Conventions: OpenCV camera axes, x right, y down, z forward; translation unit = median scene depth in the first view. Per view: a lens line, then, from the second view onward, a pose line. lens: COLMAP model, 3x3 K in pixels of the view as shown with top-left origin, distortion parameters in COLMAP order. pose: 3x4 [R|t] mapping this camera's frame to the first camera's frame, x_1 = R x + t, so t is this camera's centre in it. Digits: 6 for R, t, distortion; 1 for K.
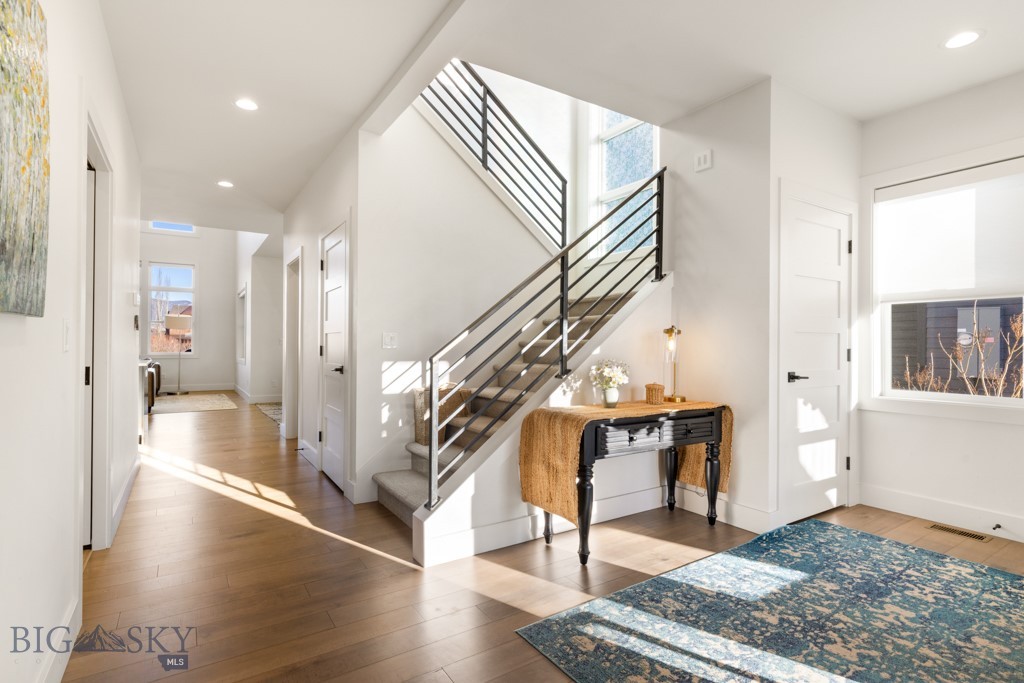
lens RADIAL K [[514.1, 0, 512.0], [0, 514.1, 343.3], [0, 0, 1]] dist [0.001371, 0.000206]
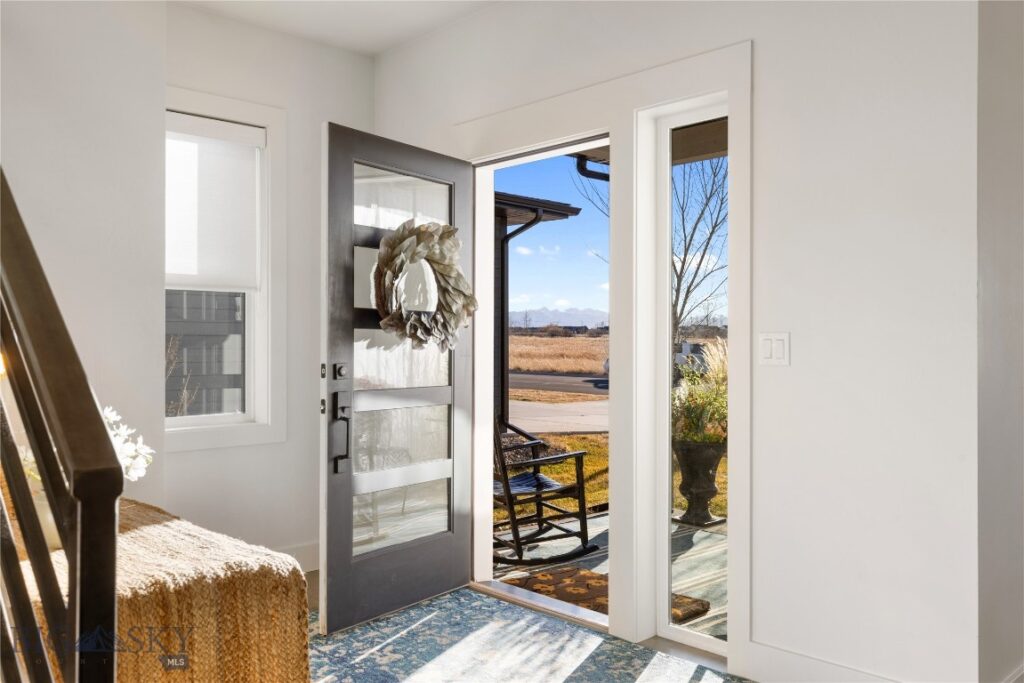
lens RADIAL K [[855.9, 0, 511.3], [0, 855.9, 338.9], [0, 0, 1]] dist [-0.002981, -0.000529]
pose [[-0.193368, 0.001482, 0.981125, -0.533363], [-0.000777, 0.999998, -0.001664, -0.013775], [-0.981126, -0.001084, -0.193366, 0.986973]]
